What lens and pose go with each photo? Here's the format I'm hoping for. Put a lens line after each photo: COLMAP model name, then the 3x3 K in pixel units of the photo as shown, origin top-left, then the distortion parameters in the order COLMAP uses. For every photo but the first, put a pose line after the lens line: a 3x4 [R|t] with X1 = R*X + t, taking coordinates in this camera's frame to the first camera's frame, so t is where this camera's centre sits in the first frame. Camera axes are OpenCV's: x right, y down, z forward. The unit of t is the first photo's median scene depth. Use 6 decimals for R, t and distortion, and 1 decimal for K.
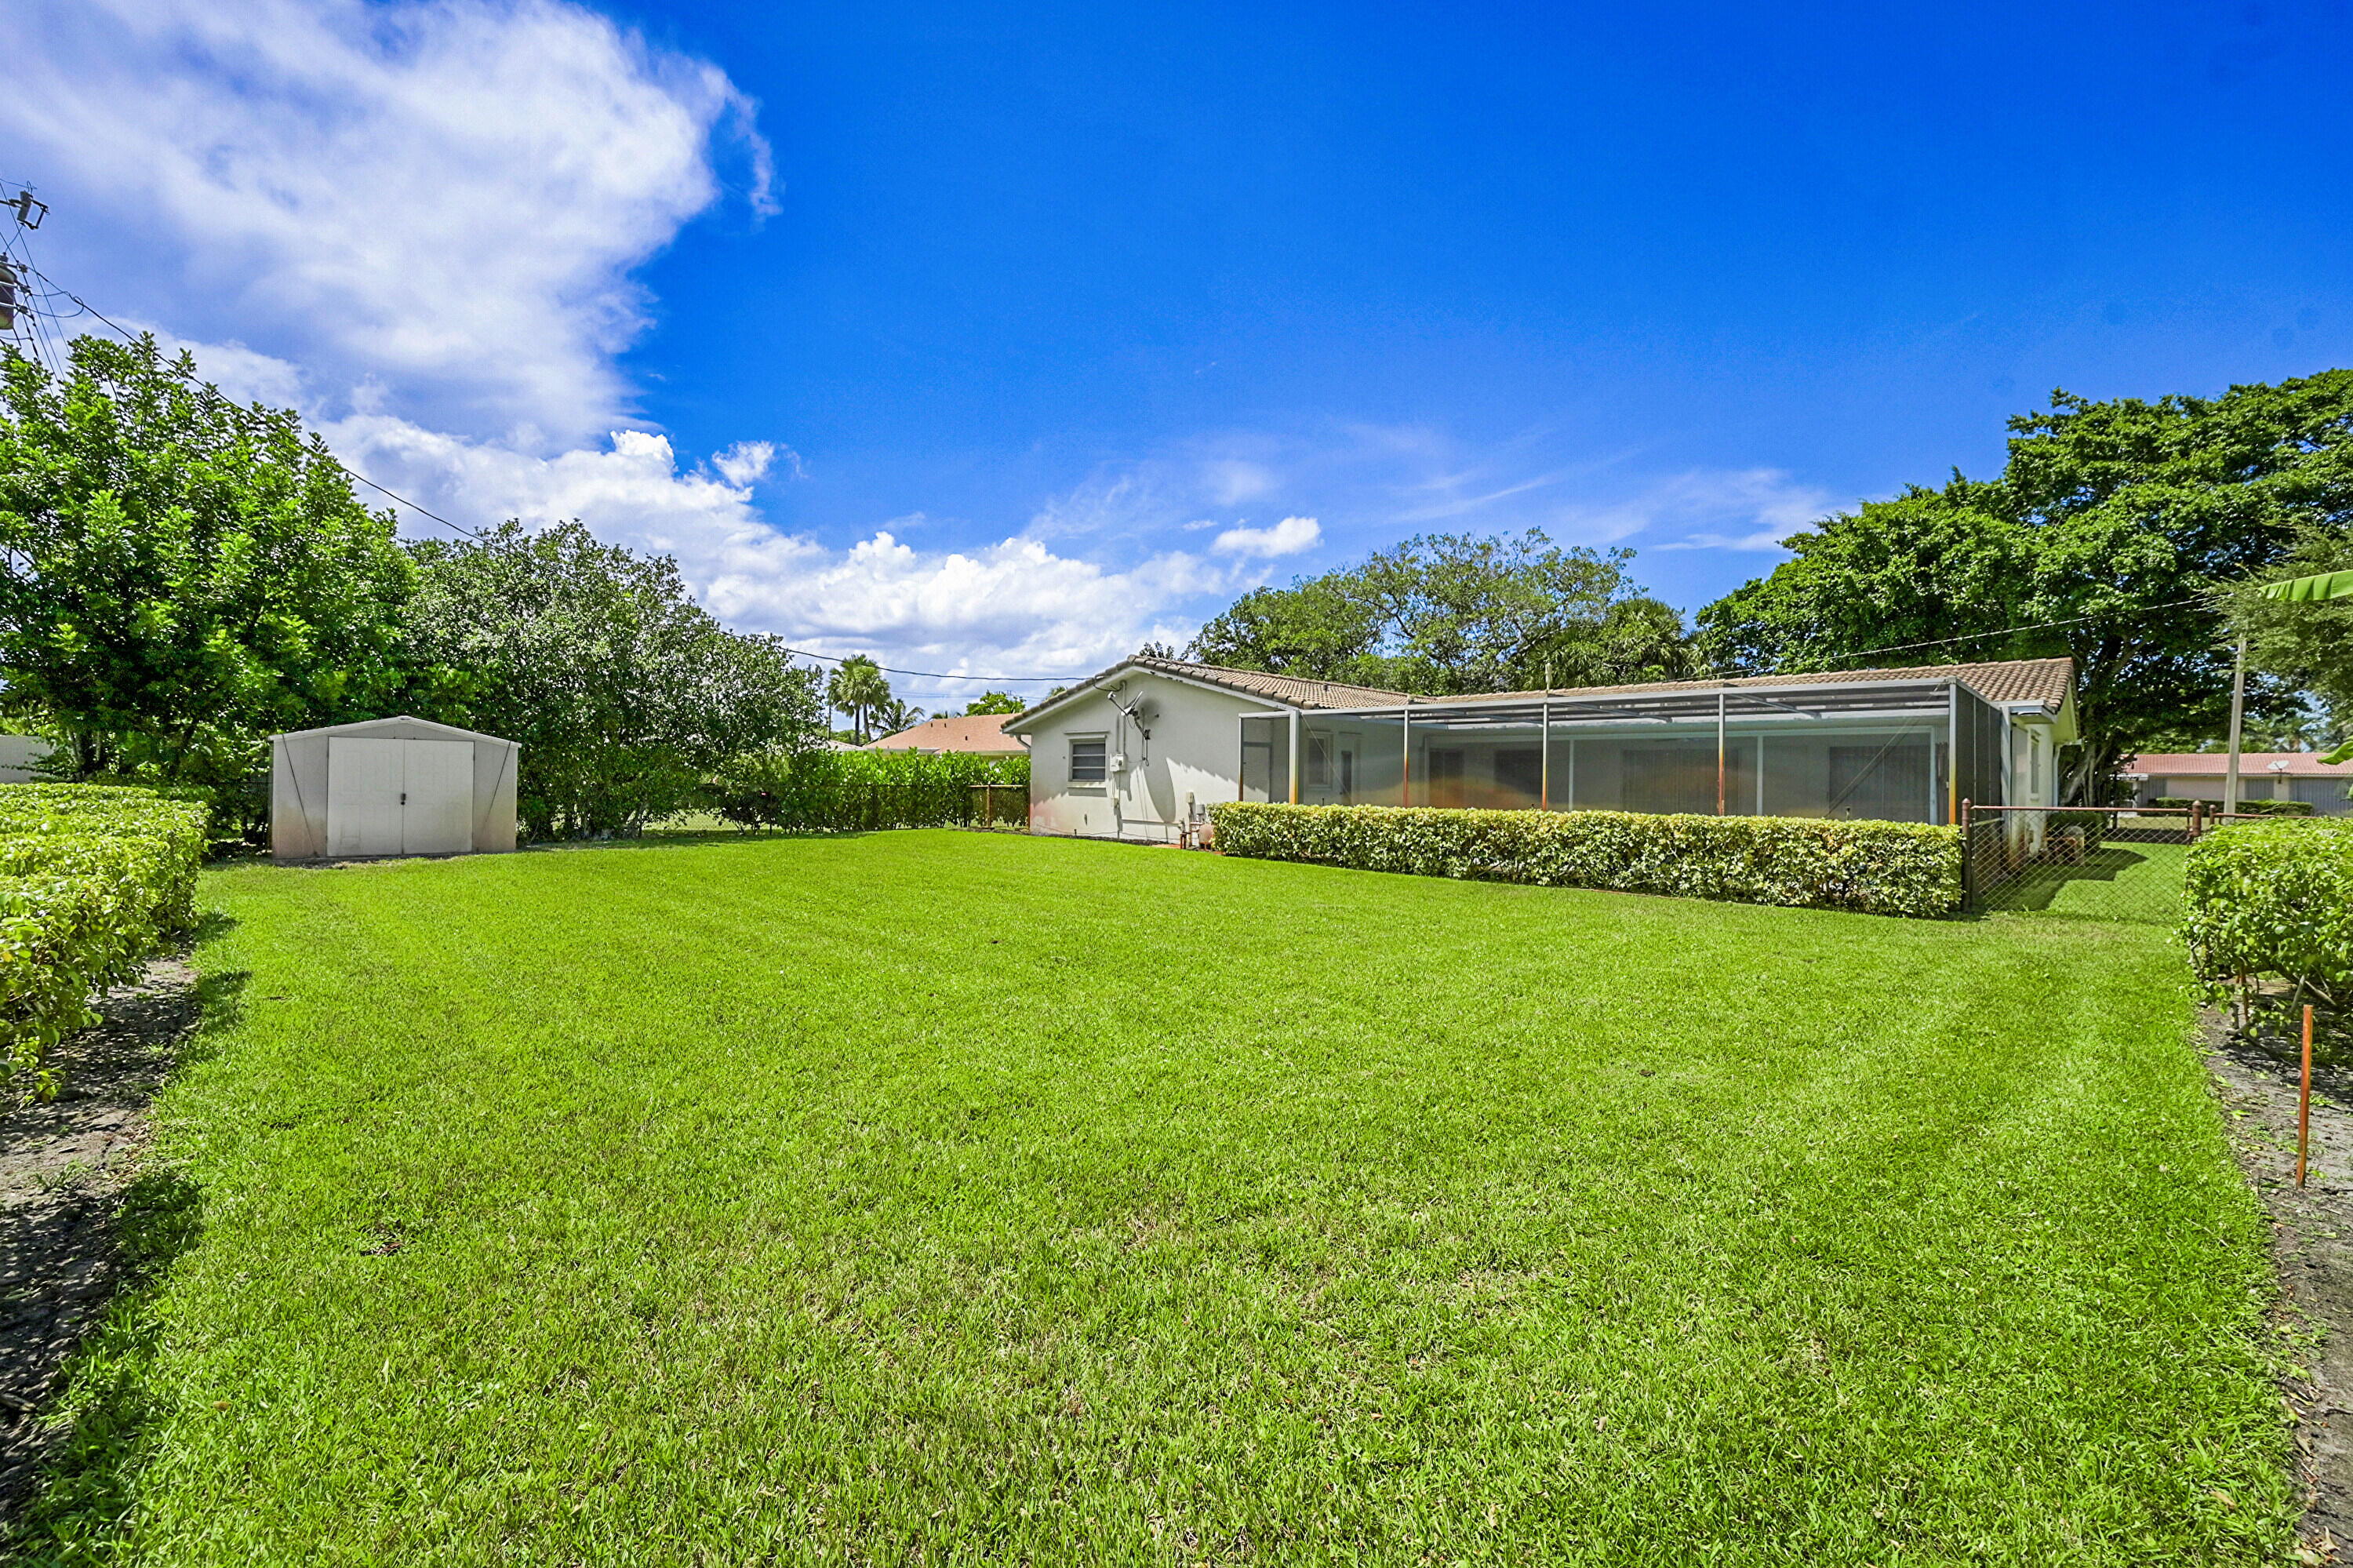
lens RADIAL K [[947.7, 0, 1176.0], [0, 947.7, 776.7], [0, 0, 1]] dist [-0.000524, 0.000399]
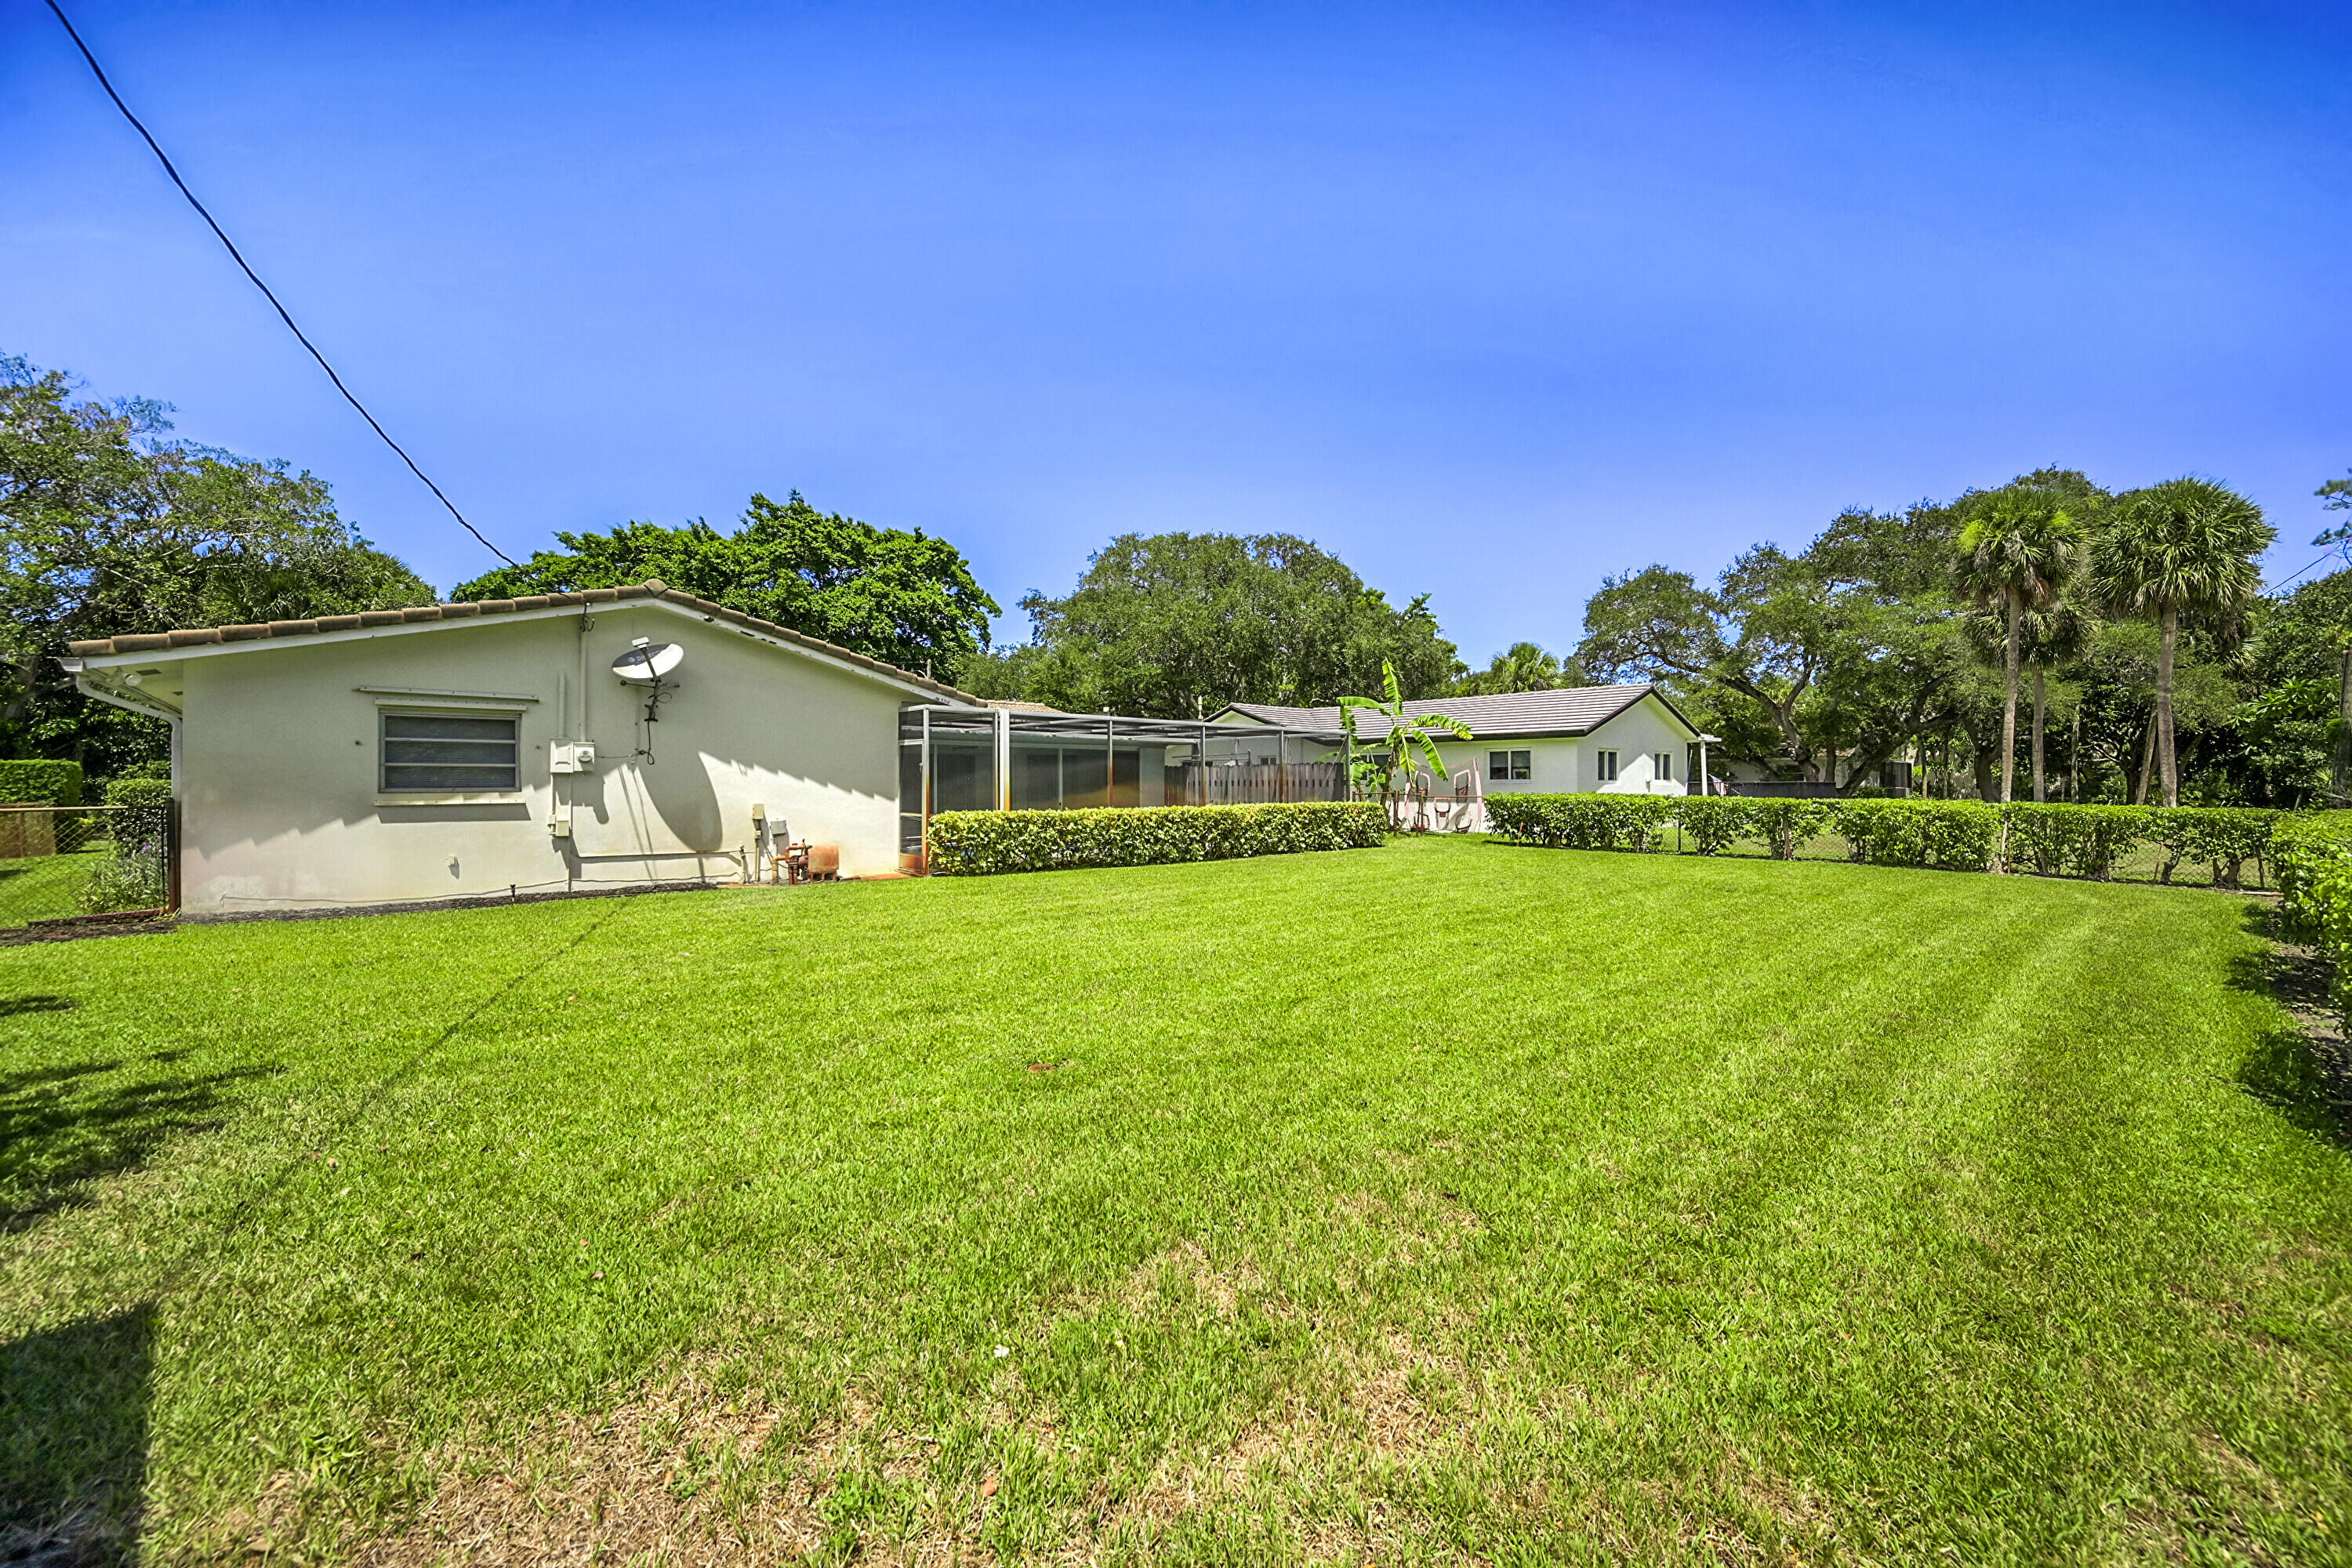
lens RADIAL K [[947.3, 0, 1172.3], [0, 947.3, 788.3], [0, 0, 1]] dist [-0.000524, 0.000399]
pose [[0.031490, -0.001990, 0.999502, -0.643999], [0.005838, 0.999981, 0.001807, 0.004346], [-0.999487, 0.005778, 0.031501, 0.646875]]
